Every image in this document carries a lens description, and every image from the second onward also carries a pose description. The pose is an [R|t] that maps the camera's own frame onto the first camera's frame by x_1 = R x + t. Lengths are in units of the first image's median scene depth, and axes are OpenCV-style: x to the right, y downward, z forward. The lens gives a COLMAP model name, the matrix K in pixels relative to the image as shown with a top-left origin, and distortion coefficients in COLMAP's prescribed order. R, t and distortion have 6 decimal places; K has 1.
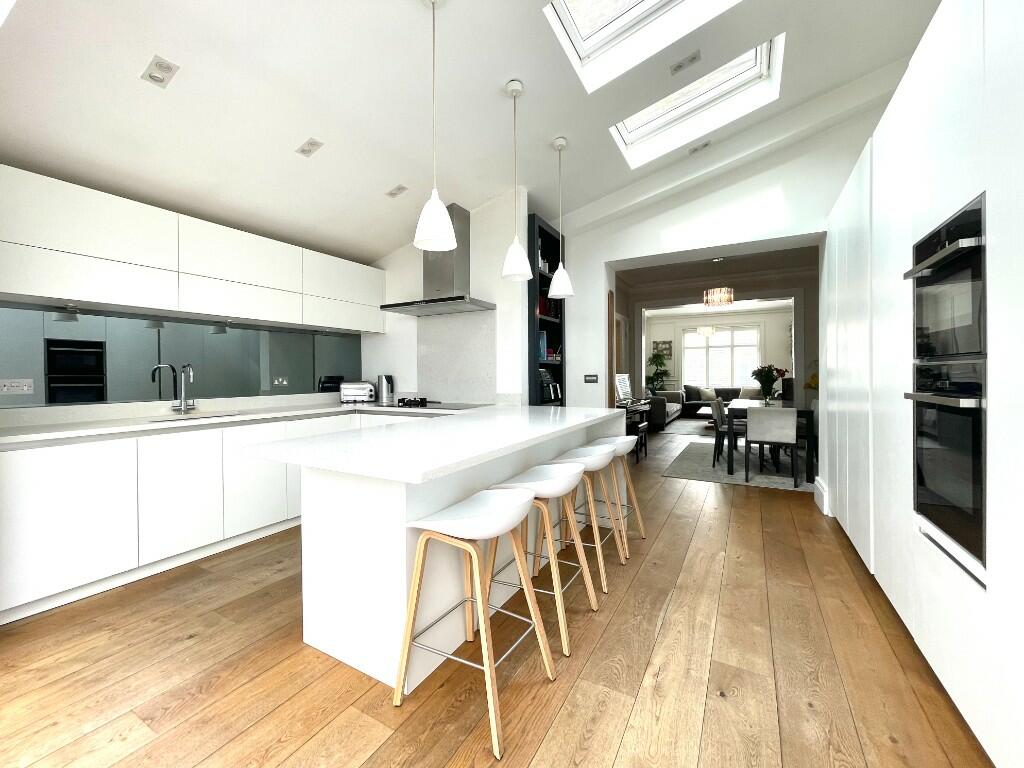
lens RADIAL K [[420.6, 0, 508.6], [0, 420.6, 375.9], [0, 0, 1]] dist [0.001678, -0.000061]
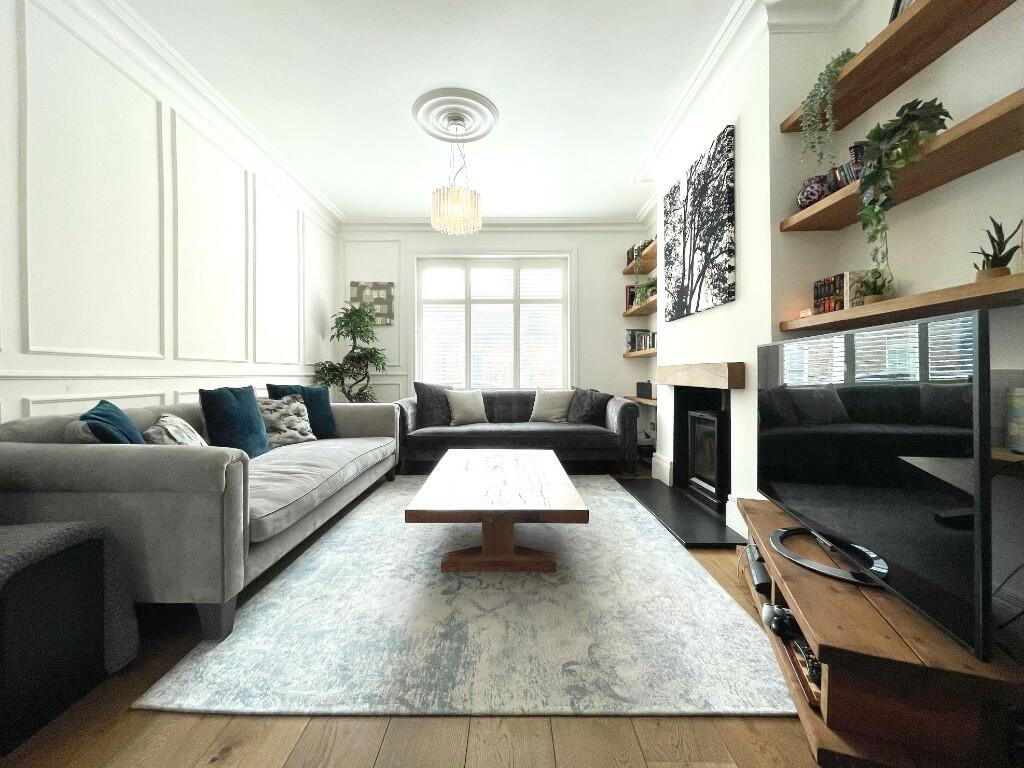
lens RADIAL K [[420.6, 0, 506.1], [0, 420.6, 377.7], [0, 0, 1]] dist [0.001678, -0.000061]
pose [[0.872210, 0.004124, 0.489113, 0.296838], [-0.001206, 0.999980, -0.006281, 0.017170], [-0.489129, 0.004888, 0.872198, 0.605387]]
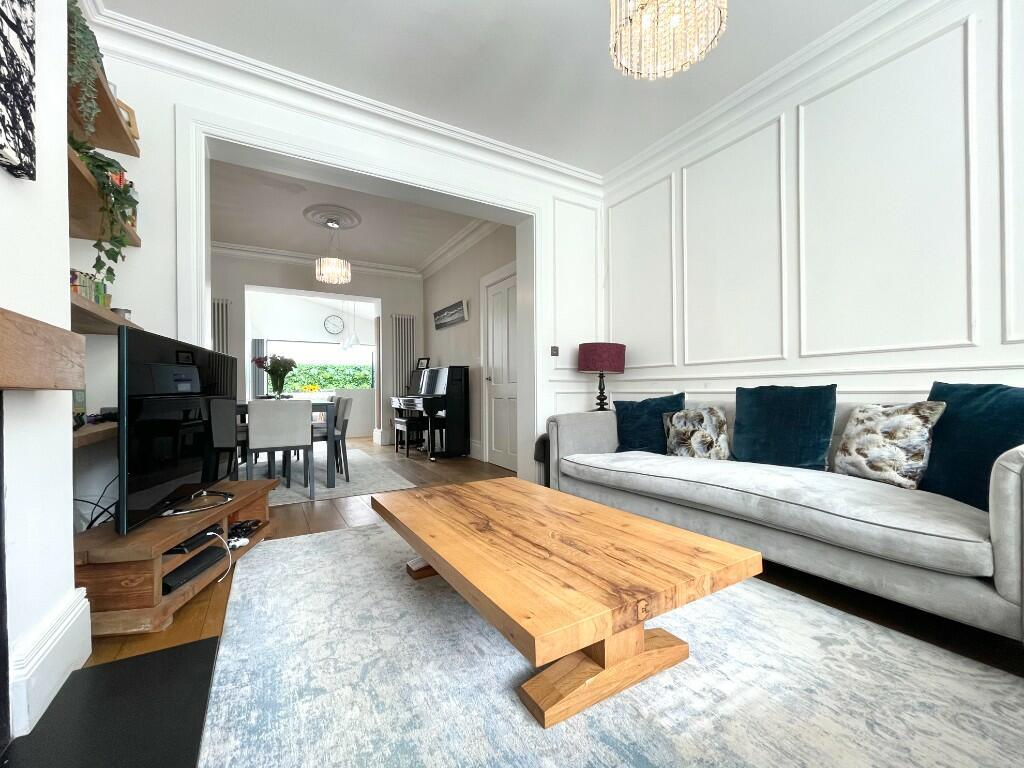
lens RADIAL K [[420.6, 0, 504.0], [0, 420.6, 391.9], [0, 0, 1]] dist [0.001678, -0.000061]
pose [[-0.504668, 0.012225, -0.863227, 0.535979], [-0.001474, 0.999886, 0.015023, 0.020556], [0.863312, 0.008854, -0.504592, 0.876933]]
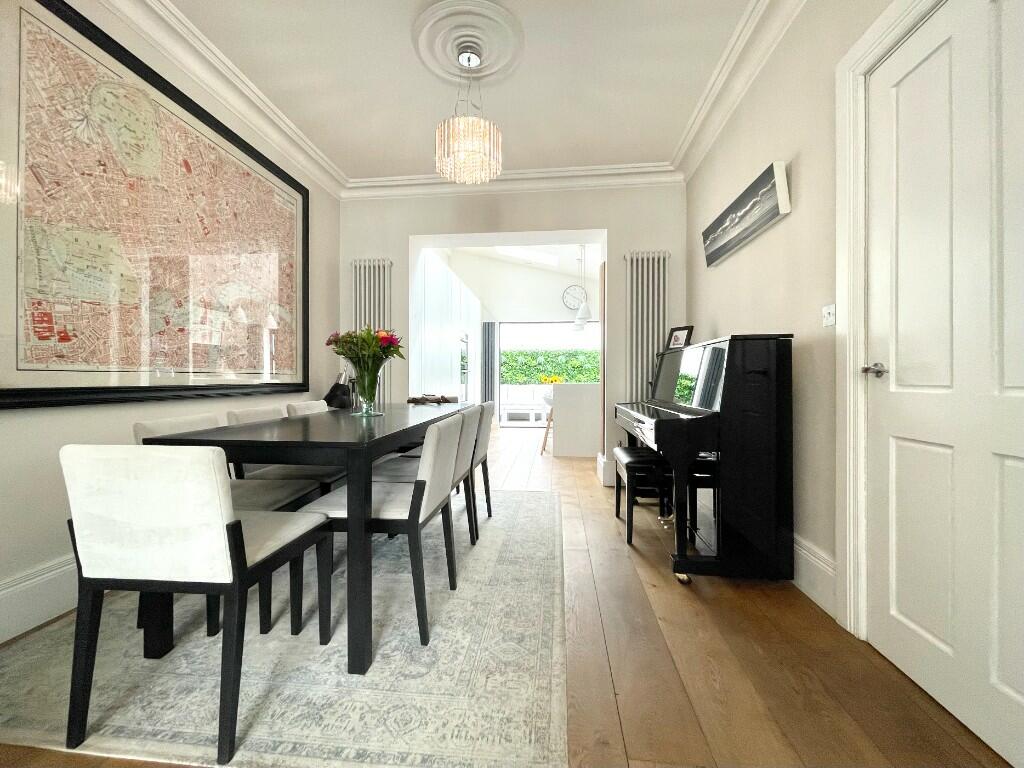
lens RADIAL K [[441.9, 0, 504.5], [0, 441.9, 378.9], [0, 0, 1]] dist [0.001594, 0.000025]
pose [[-0.919108, 0.005298, -0.393969, 0.327059], [-0.000225, 0.999902, 0.013972, 0.014148], [0.394005, 0.012931, -0.919017, 0.723905]]
